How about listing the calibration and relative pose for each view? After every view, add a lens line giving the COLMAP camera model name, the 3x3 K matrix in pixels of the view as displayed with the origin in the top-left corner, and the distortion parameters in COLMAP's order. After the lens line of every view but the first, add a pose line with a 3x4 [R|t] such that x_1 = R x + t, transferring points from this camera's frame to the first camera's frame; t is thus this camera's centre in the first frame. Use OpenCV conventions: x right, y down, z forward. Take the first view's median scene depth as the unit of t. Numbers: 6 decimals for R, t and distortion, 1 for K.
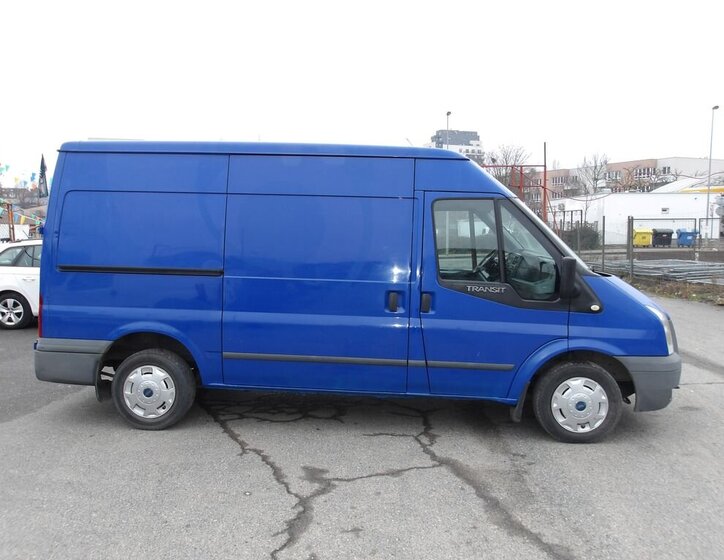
lens RADIAL K [[619.5, 0, 358.0], [0, 619.5, 279.4], [0, 0, 1]] dist [0.027268, -0.013588]
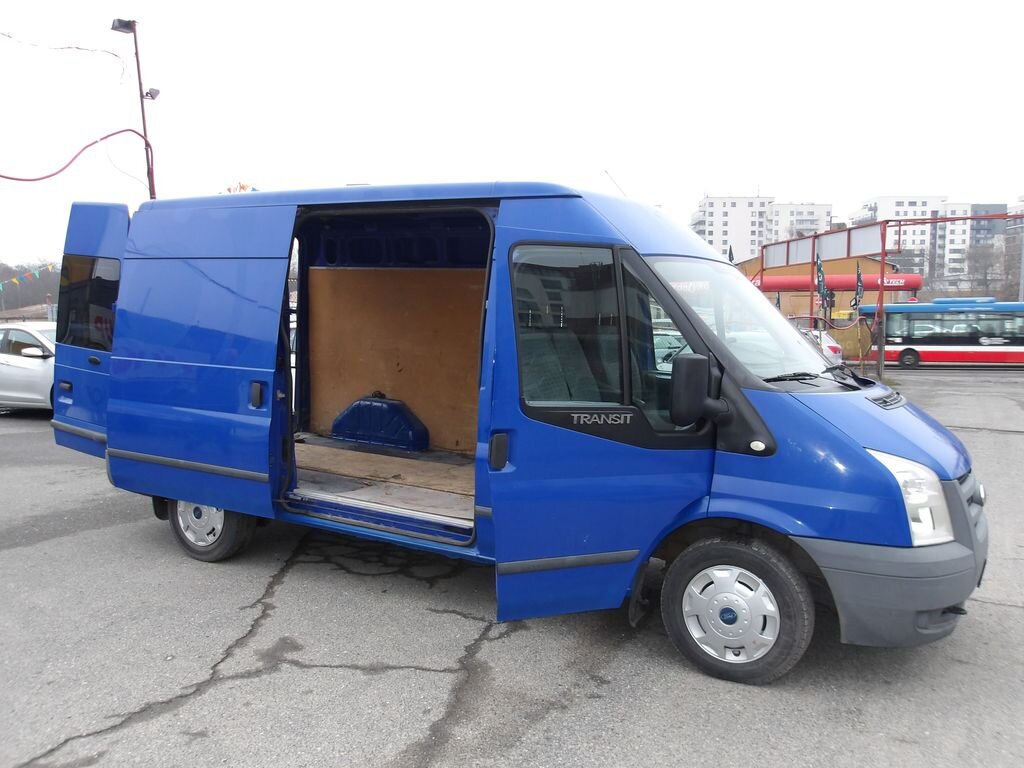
lens RADIAL K [[849.9, 0, 506.8], [0, 849.9, 382.6], [0, 0, 1]] dist [0.026677, -0.015903]
pose [[0.899439, 0.039987, -0.435214, 0.505612], [-0.040976, 0.999135, 0.007116, -0.008314], [0.435122, 0.011433, 0.900299, 0.201969]]
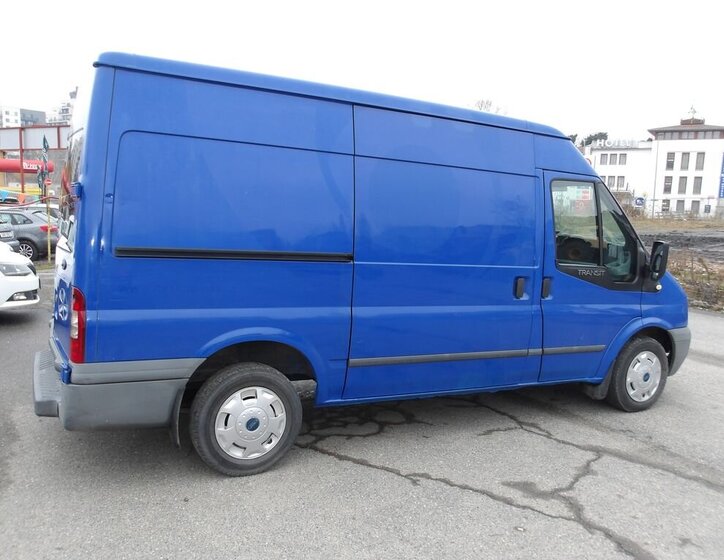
lens RADIAL K [[619.5, 0, 358.0], [0, 619.5, 279.4], [0, 0, 1]] dist [0.027268, -0.013588]
pose [[0.848094, -0.027101, 0.529152, -0.641292], [0.002161, 0.998860, 0.047694, -0.021427], [-0.529841, -0.039305, 0.847186, 0.347608]]
